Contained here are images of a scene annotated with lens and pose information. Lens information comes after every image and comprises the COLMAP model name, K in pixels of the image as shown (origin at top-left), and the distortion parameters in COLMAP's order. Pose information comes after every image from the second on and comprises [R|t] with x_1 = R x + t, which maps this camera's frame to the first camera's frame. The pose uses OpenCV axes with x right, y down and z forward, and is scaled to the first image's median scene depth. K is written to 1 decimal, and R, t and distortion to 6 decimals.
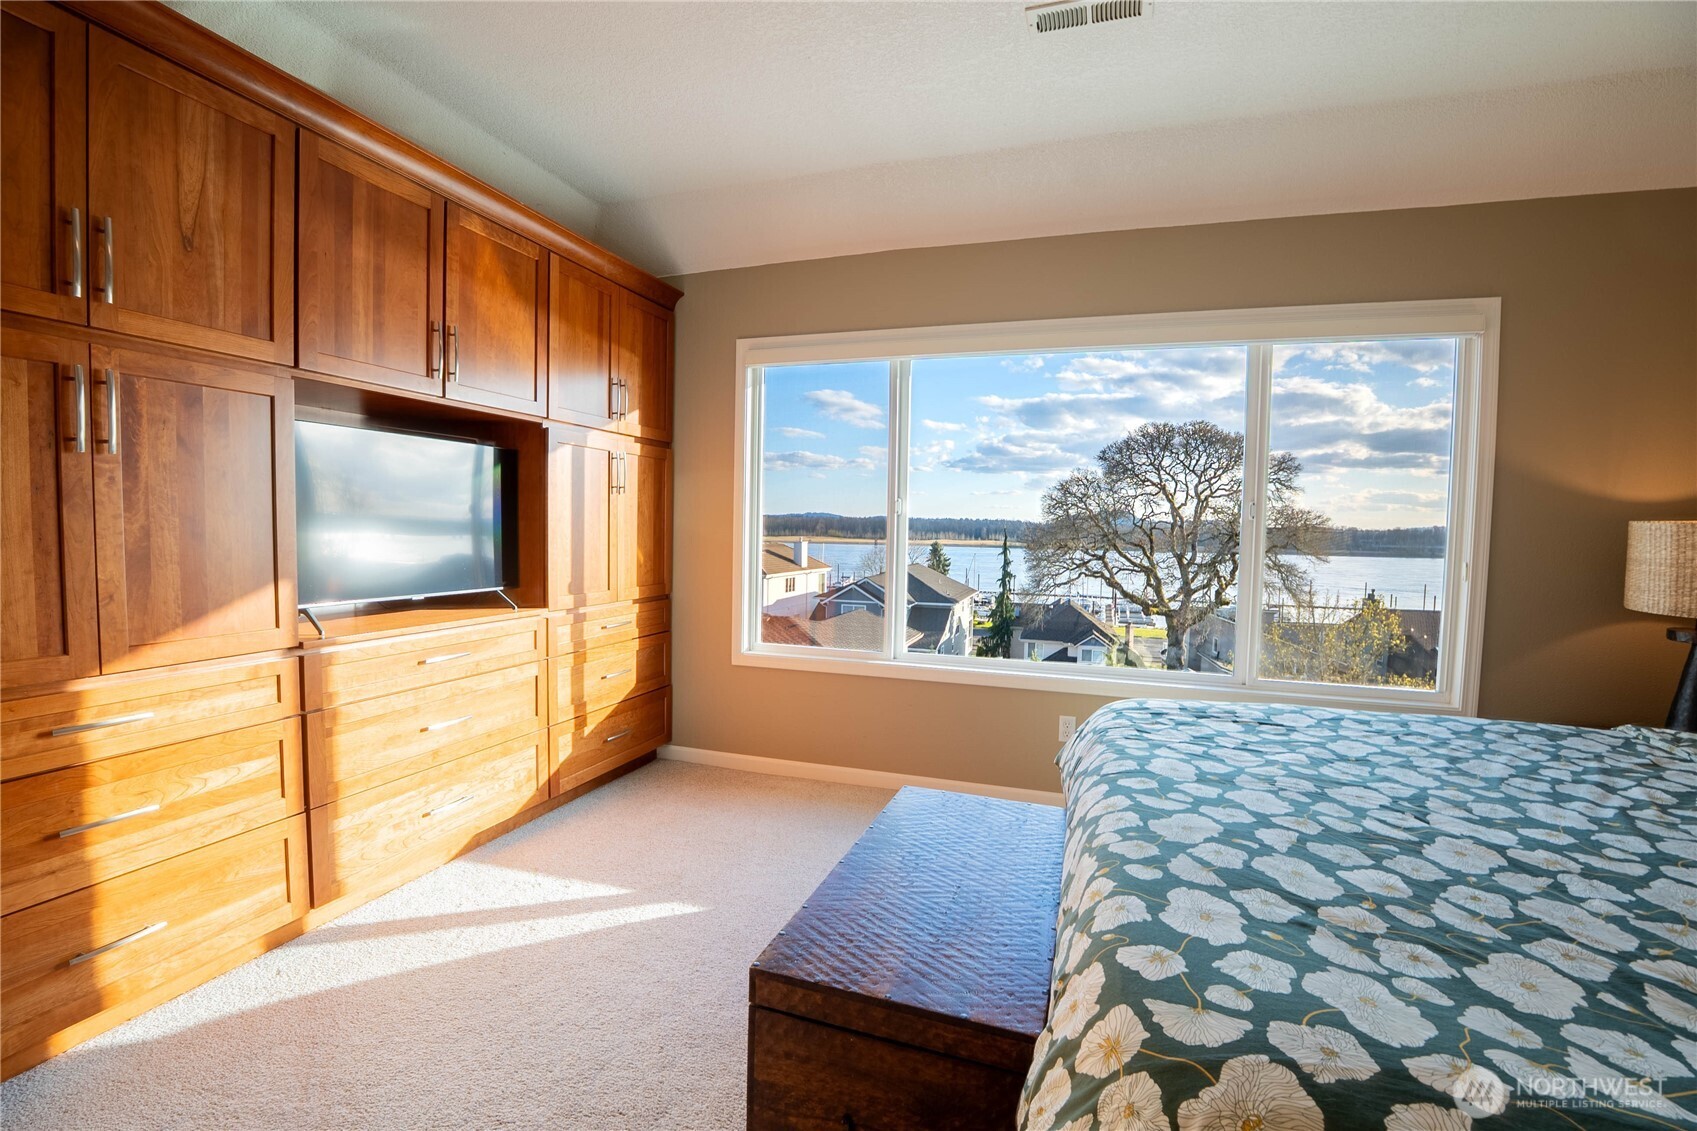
lens RADIAL K [[747.1, 0, 848.1], [0, 747.1, 569.0], [0, 0, 1]] dist [-0.067533, 0.014068]
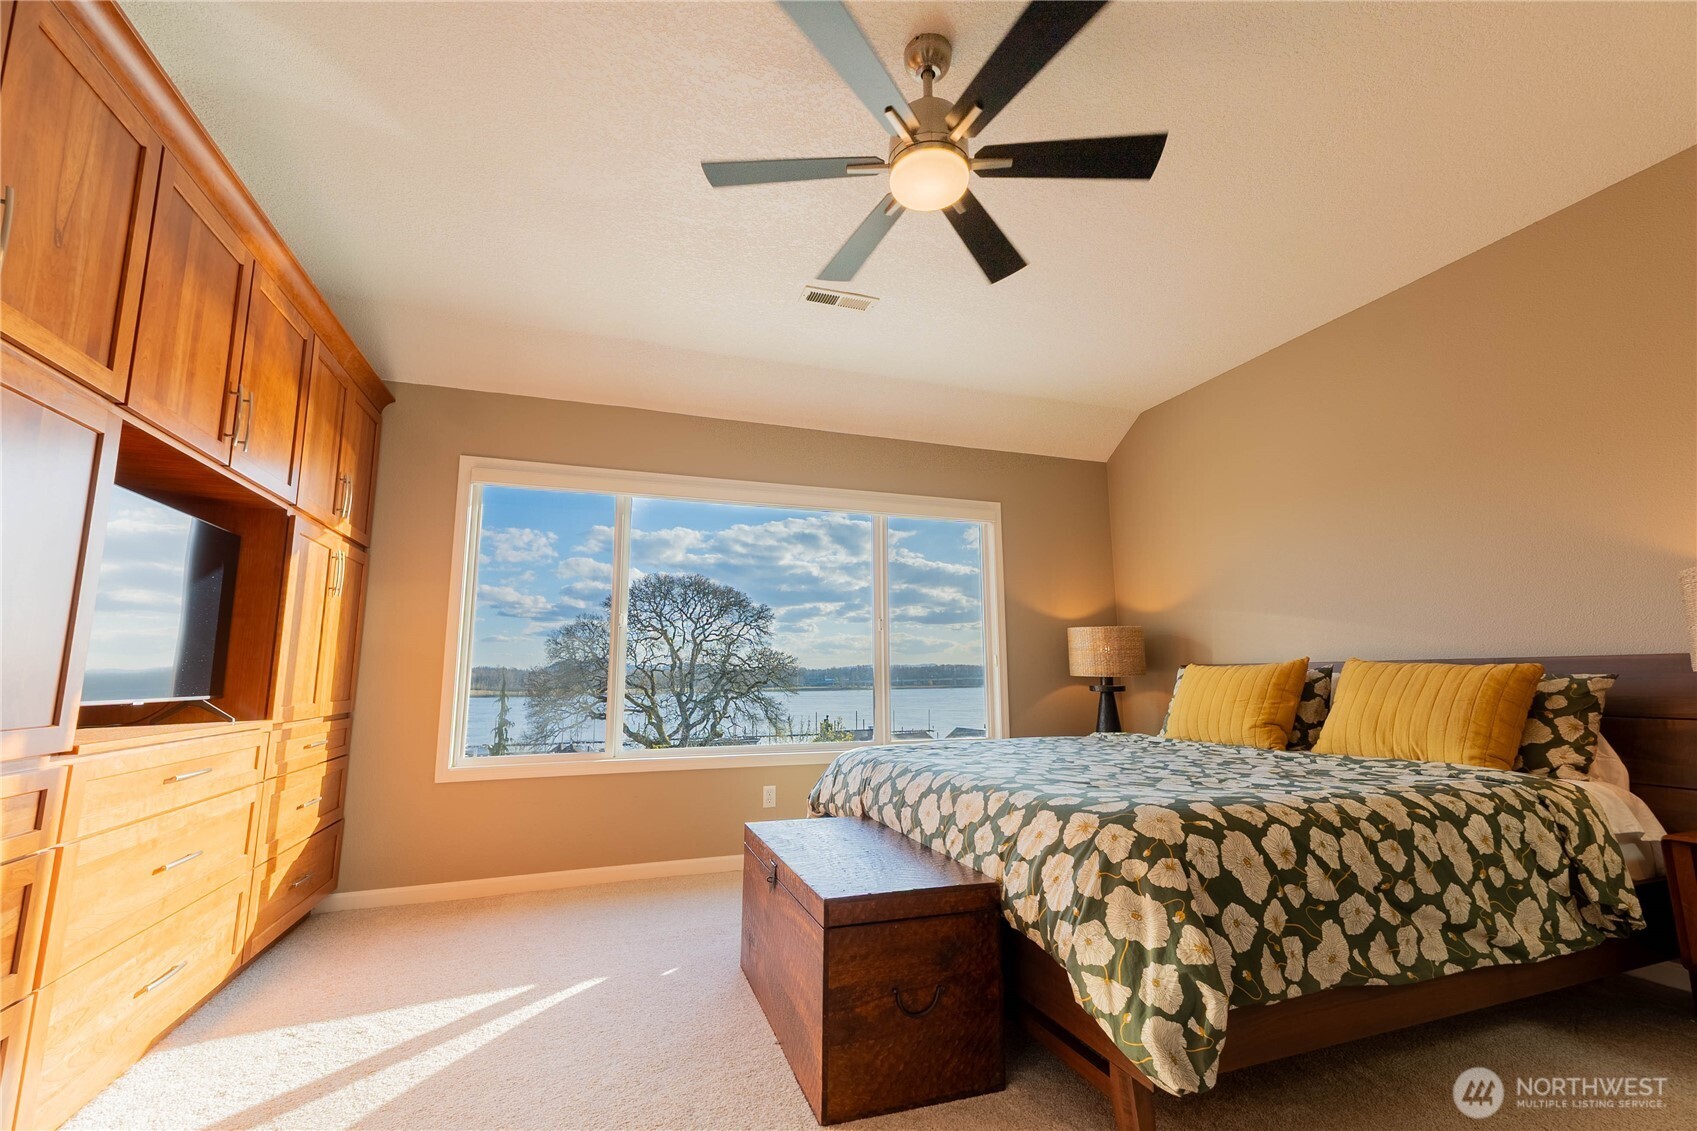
lens RADIAL K [[716.4, 0, 849.1], [0, 716.4, 570.4], [0, 0, 1]] dist [0.003048, -0.000091]
pose [[0.779457, 0.068253, 0.622726, -0.362669], [0.056445, 0.982352, -0.178321, 0.060211], [-0.623907, 0.174143, 0.761849, -0.072878]]
